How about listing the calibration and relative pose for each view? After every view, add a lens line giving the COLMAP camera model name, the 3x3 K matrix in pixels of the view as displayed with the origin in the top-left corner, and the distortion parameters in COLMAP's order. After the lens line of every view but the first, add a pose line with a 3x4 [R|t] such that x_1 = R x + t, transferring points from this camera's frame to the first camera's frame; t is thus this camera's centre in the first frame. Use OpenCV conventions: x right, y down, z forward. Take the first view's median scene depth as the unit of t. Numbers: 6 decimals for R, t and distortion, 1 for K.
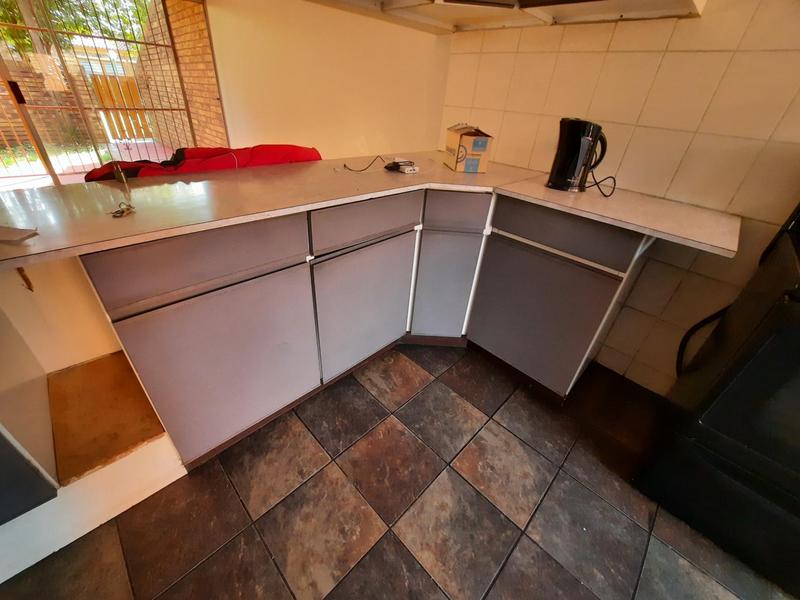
lens RADIAL K [[320.1, 0, 393.7], [0, 320.1, 286.2], [0, 0, 1]] dist [-0.017601, -0.000724]
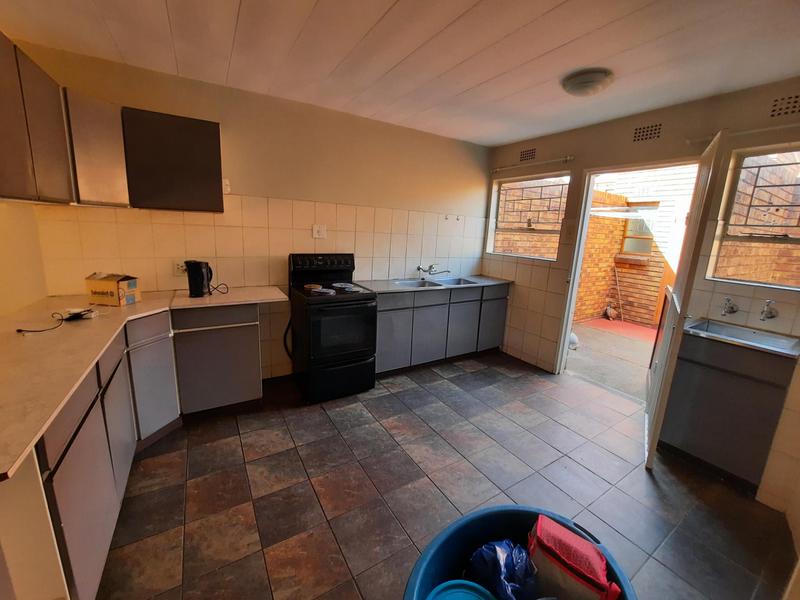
lens RADIAL K [[320.1, 0, 398.1], [0, 320.1, 293.6], [0, 0, 1]] dist [-0.017601, -0.000724]
pose [[0.228233, -0.256109, 0.939318, -0.905456], [0.478440, 0.869759, 0.120894, -0.007690], [-0.847942, 0.421815, 0.321040, -0.516132]]
